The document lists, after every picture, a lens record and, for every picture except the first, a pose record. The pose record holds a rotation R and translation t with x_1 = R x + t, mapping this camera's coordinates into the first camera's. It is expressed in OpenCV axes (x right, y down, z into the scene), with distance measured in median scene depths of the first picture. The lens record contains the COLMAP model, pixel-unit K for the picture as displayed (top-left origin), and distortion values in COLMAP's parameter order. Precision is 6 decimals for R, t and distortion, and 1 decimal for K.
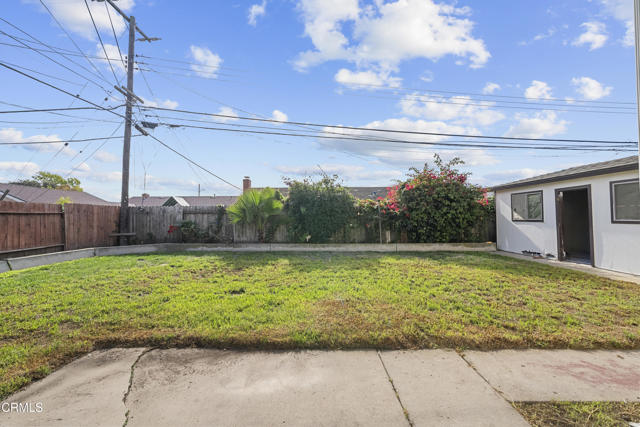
lens RADIAL K [[264.6, 0, 320.0], [0, 264.6, 213.5], [0, 0, 1]] dist [0.001270, 0.000151]
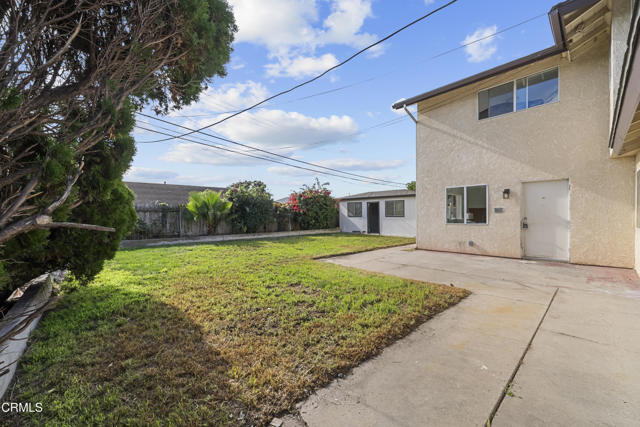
lens RADIAL K [[264.6, 0, 320.0], [0, 264.6, 213.5], [0, 0, 1]] dist [0.001270, 0.000151]
pose [[0.721859, 0.000490, 0.692040, -0.785573], [-0.012091, 0.999856, 0.011903, -0.014523], [-0.691935, -0.016960, 0.721761, -0.283806]]
